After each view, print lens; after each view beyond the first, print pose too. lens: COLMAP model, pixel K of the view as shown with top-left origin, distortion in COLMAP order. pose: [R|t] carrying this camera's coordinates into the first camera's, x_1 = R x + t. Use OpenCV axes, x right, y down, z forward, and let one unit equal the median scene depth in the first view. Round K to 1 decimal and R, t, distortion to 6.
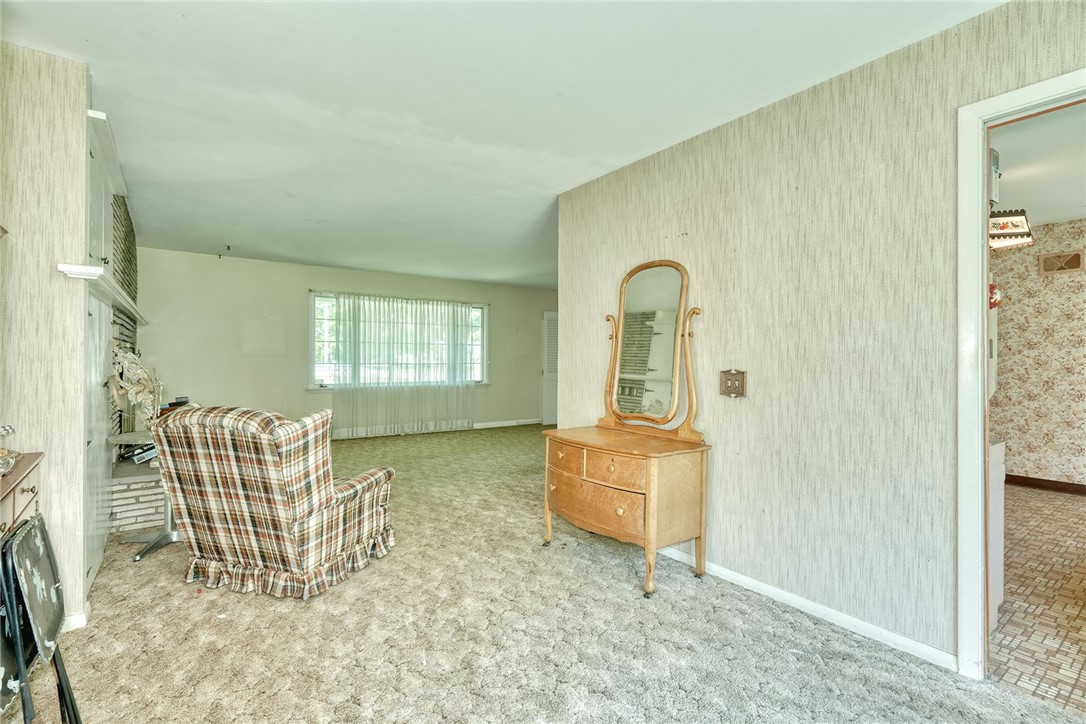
lens RADIAL K [[494.9, 0, 537.4], [0, 494.9, 359.2], [0, 0, 1]] dist [-0.006656, 0.003350]
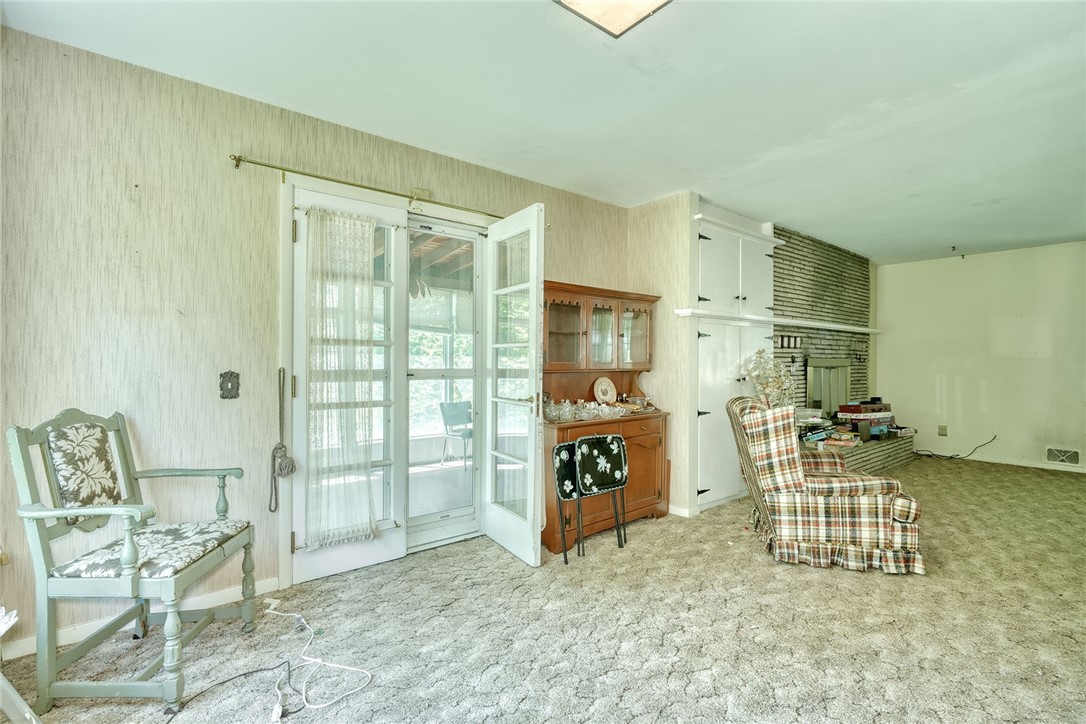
lens RADIAL K [[494.9, 0, 545.0], [0, 494.9, 362.6], [0, 0, 1]] dist [-0.006656, 0.003350]
pose [[0.064193, -0.002702, -0.997934, 0.291617], [-0.002922, 0.999992, -0.002896, 0.002301], [0.997933, 0.003102, 0.064184, 0.145409]]
